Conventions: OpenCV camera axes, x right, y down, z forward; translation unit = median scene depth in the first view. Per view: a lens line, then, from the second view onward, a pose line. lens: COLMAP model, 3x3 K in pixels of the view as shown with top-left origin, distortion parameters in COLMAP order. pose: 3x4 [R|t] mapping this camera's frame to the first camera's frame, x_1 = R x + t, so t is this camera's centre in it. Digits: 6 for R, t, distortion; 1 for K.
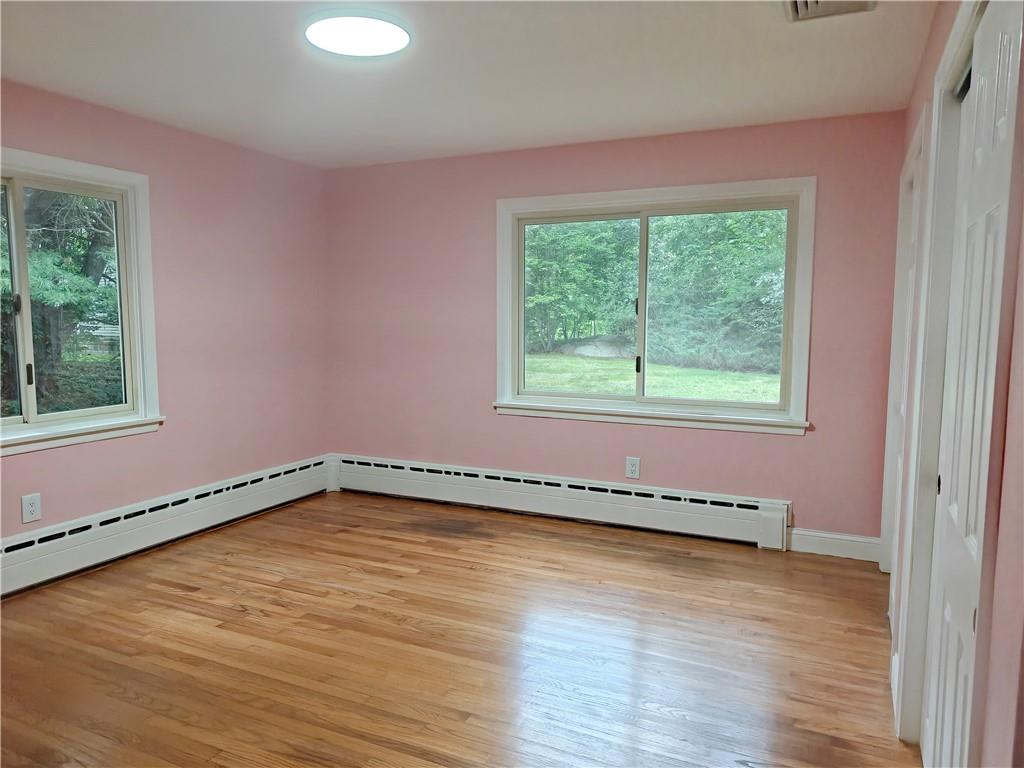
lens RADIAL K [[723.2, 0, 509.3], [0, 723.2, 380.8], [0, 0, 1]] dist [0.015417, -0.007678]
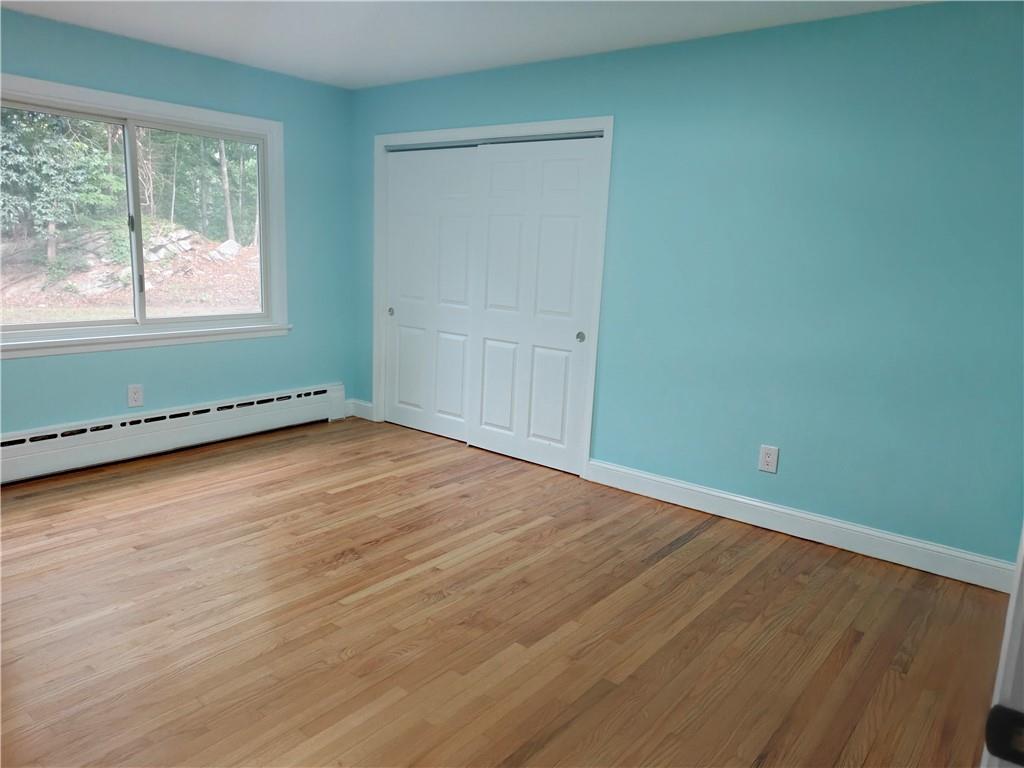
lens RADIAL K [[723.2, 0, 508.0], [0, 723.2, 394.7], [0, 0, 1]] dist [0.015417, -0.007678]
pose [[0.231251, -0.194893, 0.953173, -0.709292], [0.057549, 0.980755, 0.186571, -0.034912], [-0.971191, 0.011709, 0.238016, 0.333094]]
